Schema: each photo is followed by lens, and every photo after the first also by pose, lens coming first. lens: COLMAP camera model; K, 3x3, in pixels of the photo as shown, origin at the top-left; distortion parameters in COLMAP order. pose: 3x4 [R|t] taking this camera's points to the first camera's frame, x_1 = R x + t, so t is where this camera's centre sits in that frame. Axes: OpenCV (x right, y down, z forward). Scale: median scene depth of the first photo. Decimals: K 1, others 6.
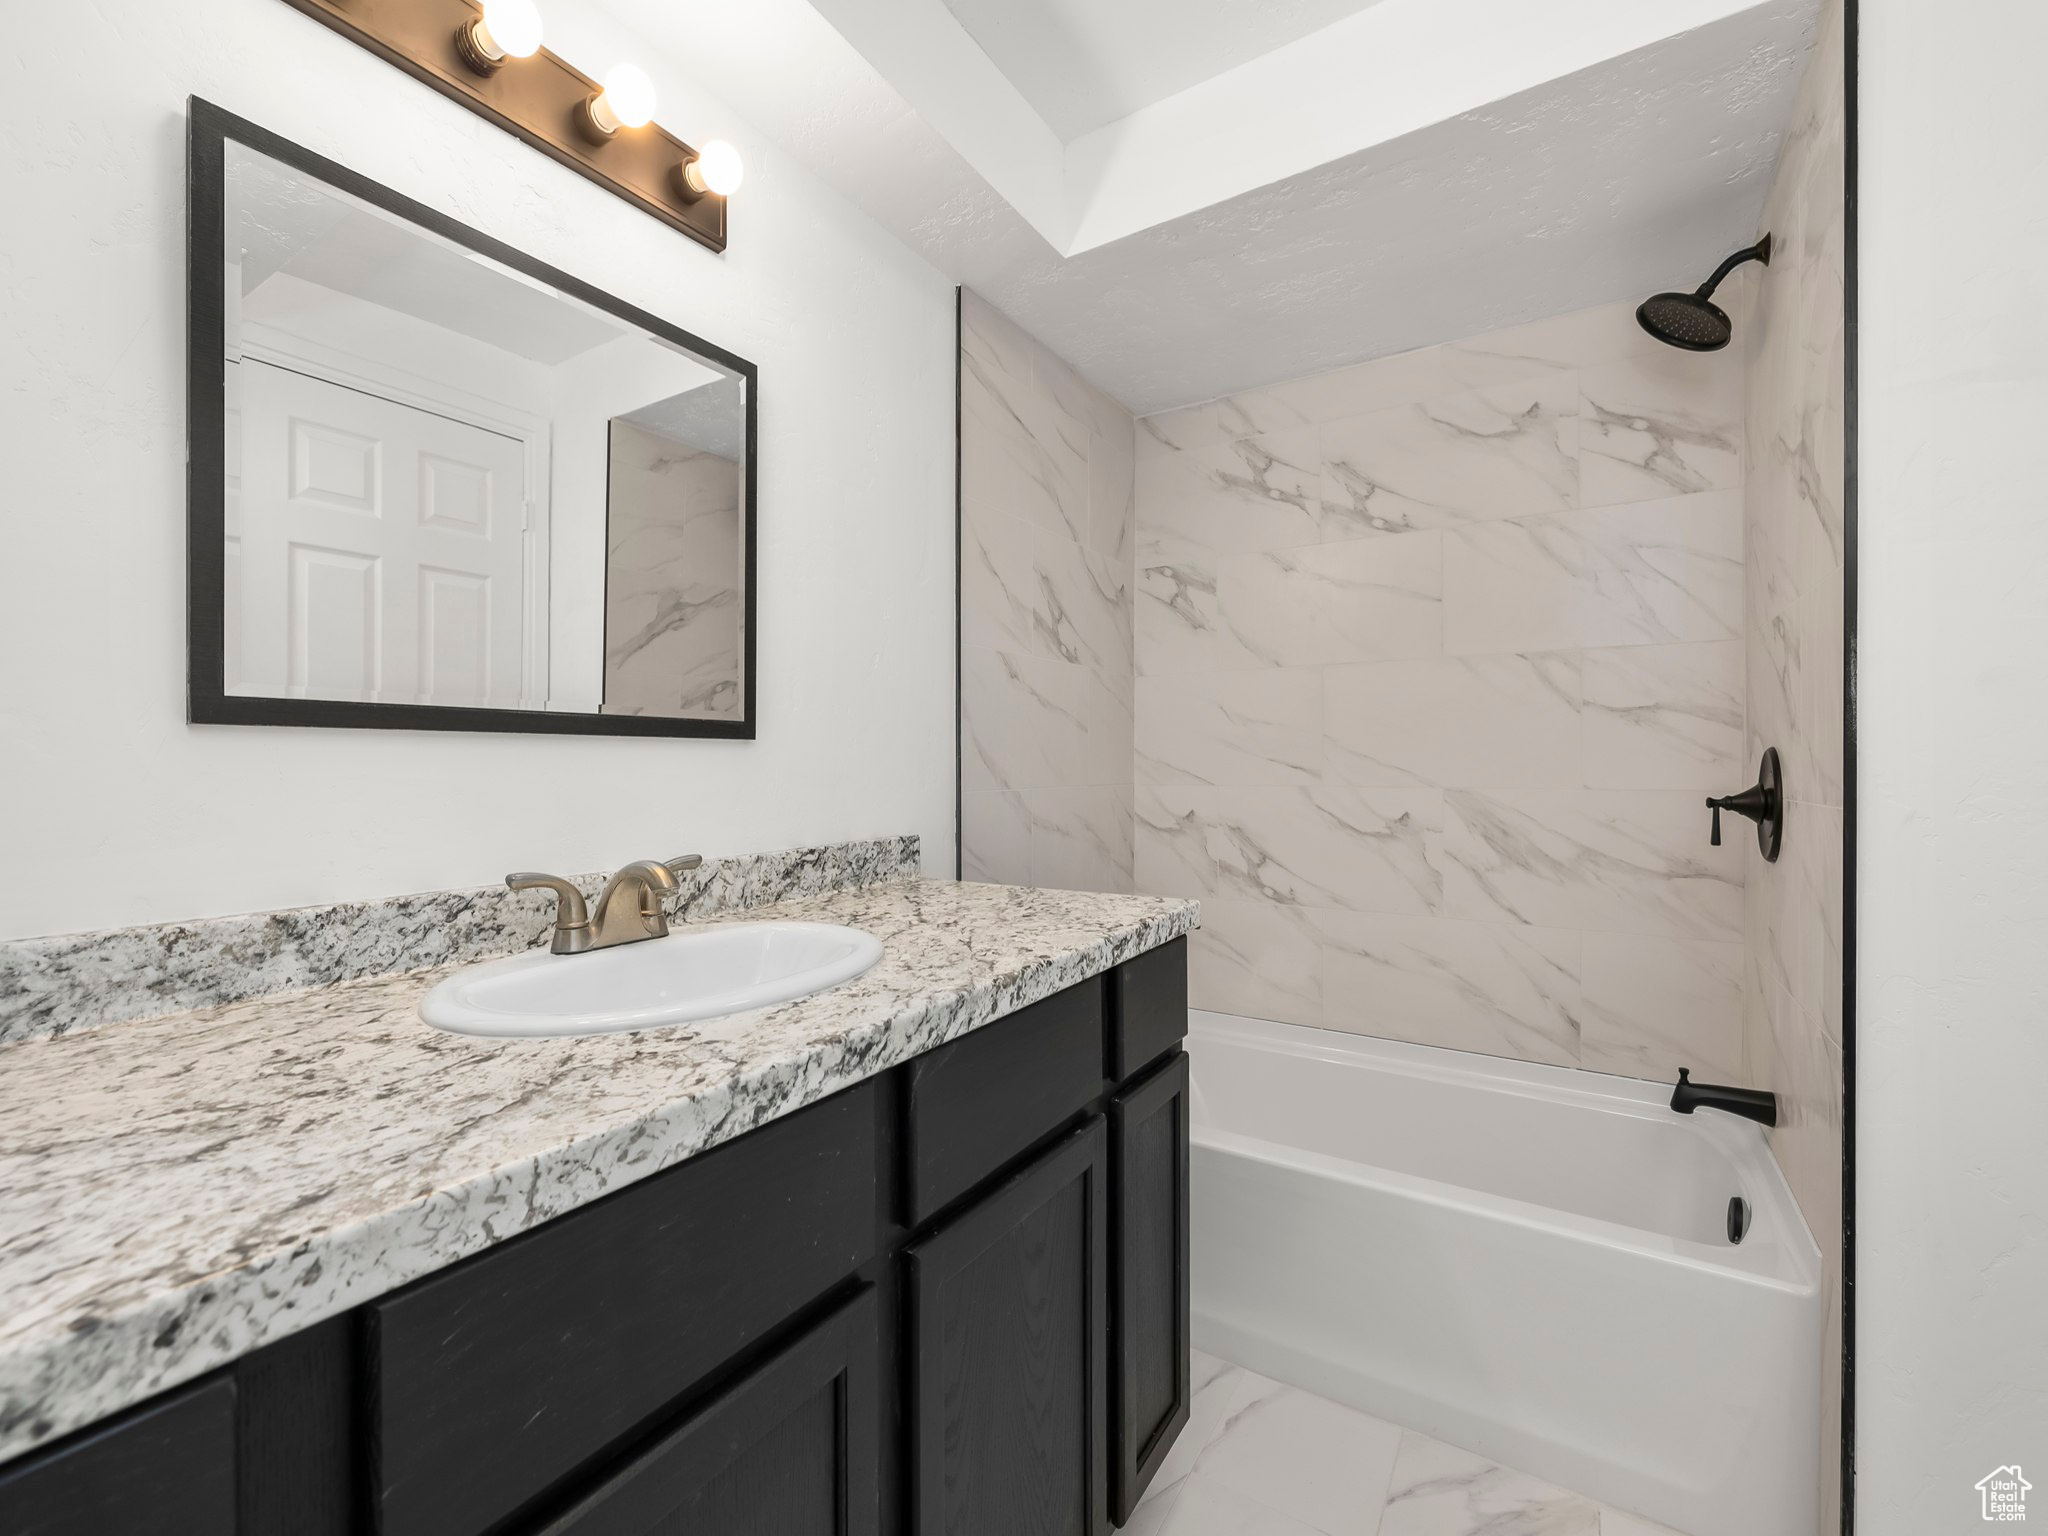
lens RADIAL K [[869.4, 0, 1026.5], [0, 869.4, 757.4], [0, 0, 1]] dist [-0.000212, -0.000571]
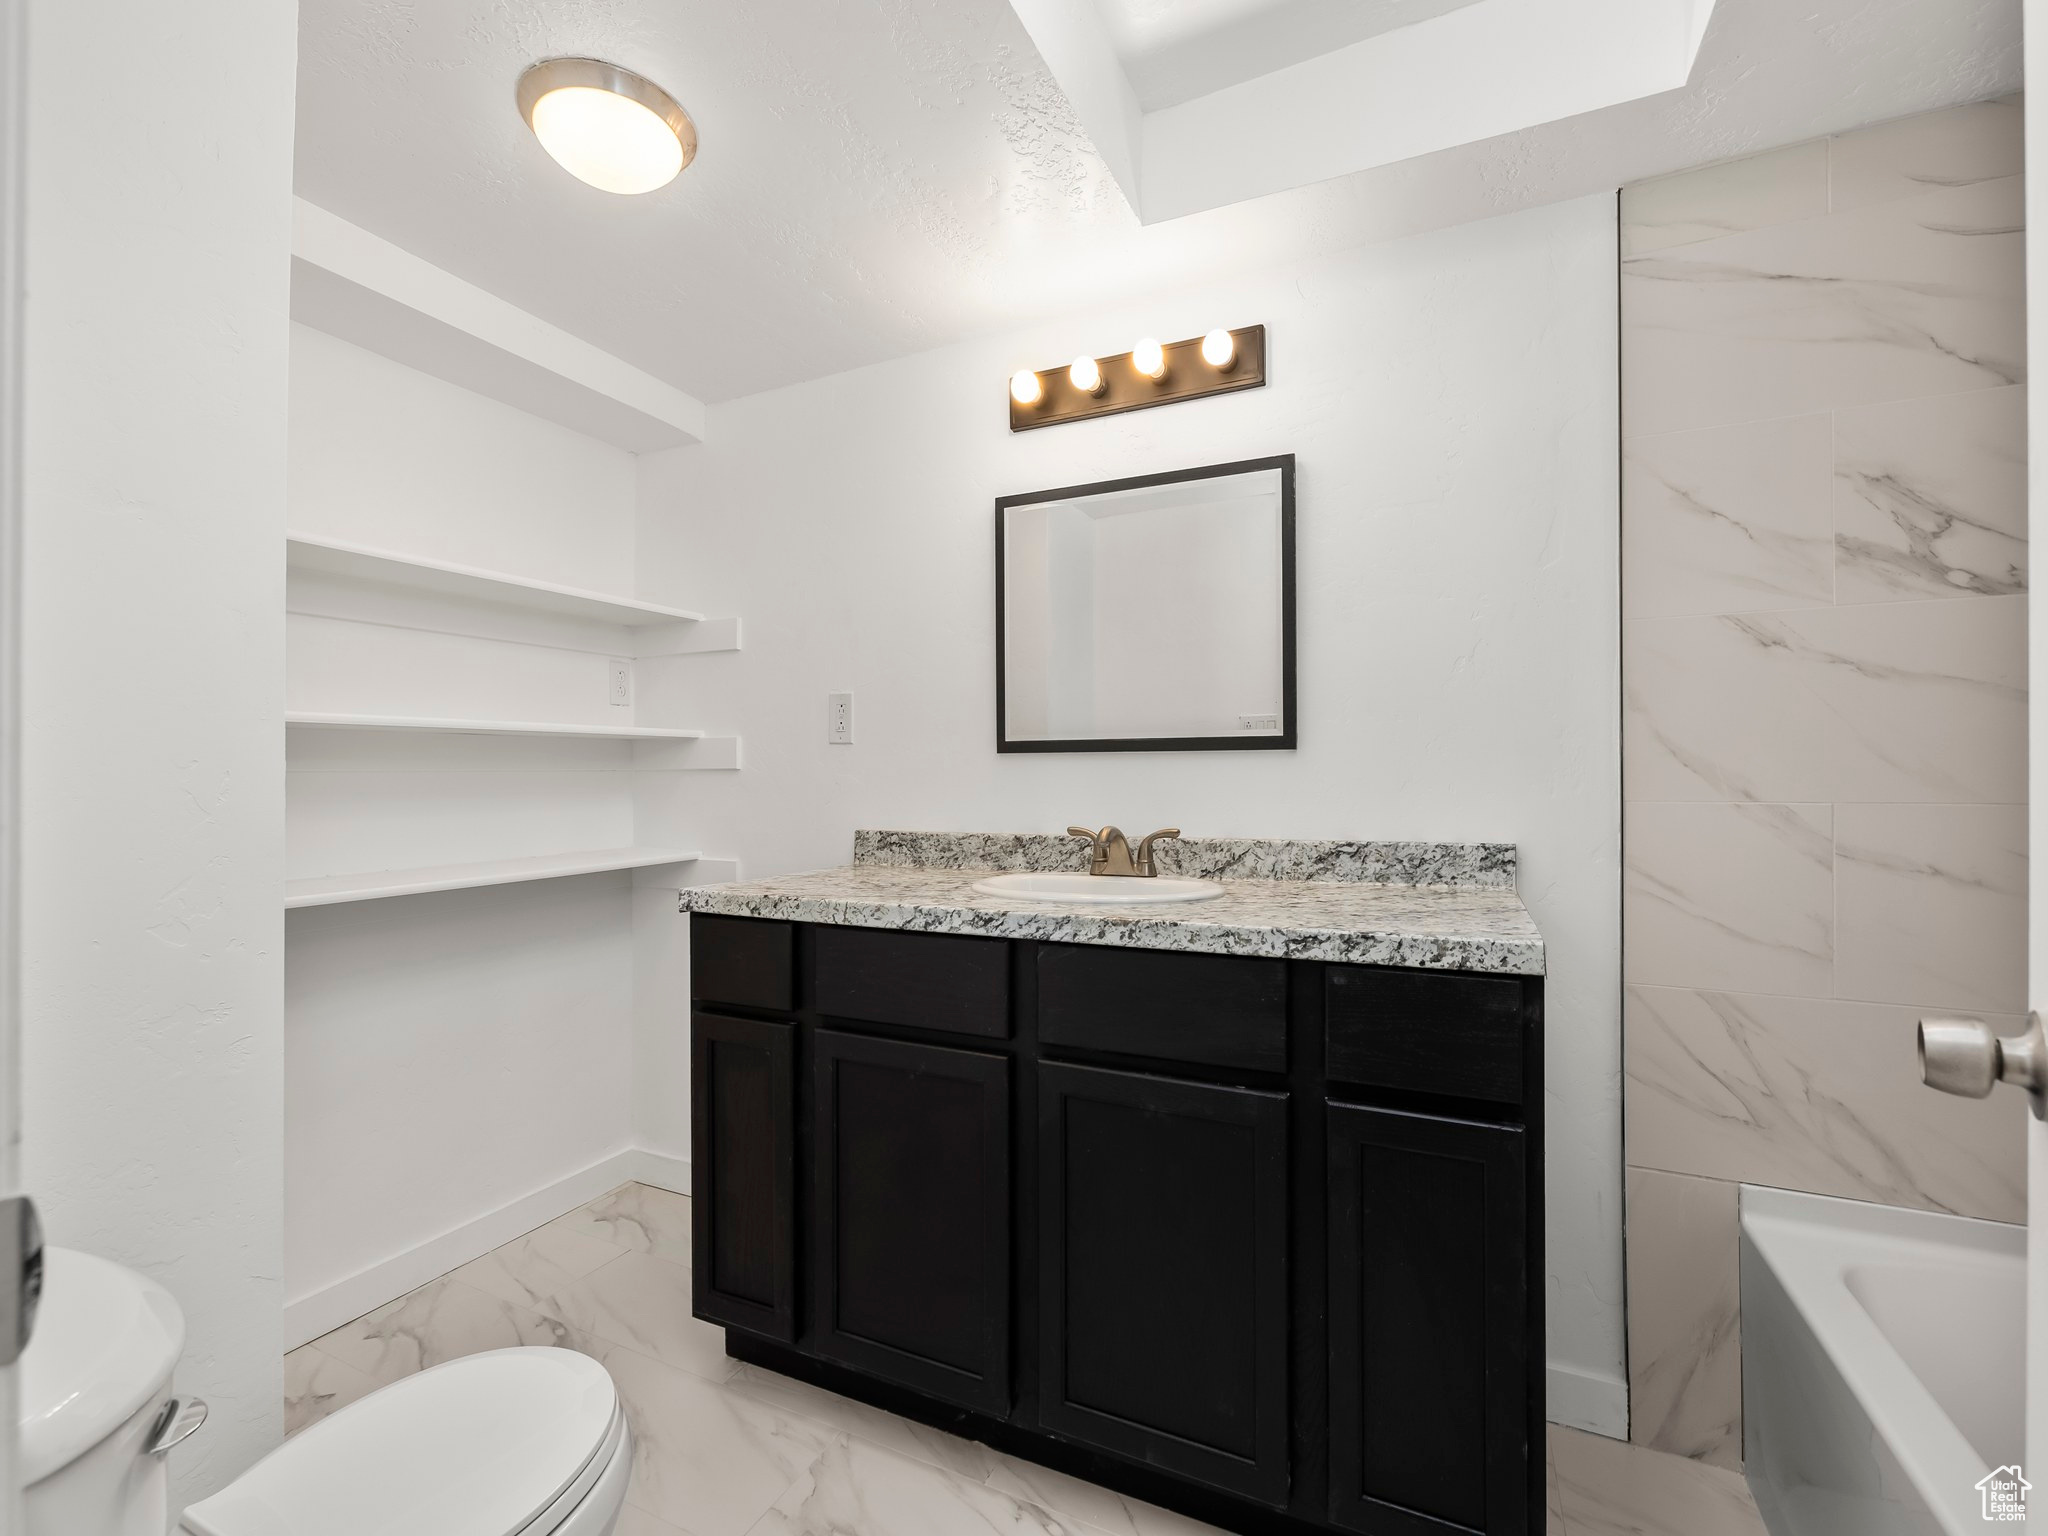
lens RADIAL K [[903.8, 0, 1025.5], [0, 903.8, 772.5], [0, 0, 1]] dist [-0.005640, -0.000124]
pose [[0.130817, -0.002505, -0.991403, 1.321781], [0.009722, 0.999952, -0.001244, 0.014785], [0.991359, -0.009476, 0.130835, 0.620009]]
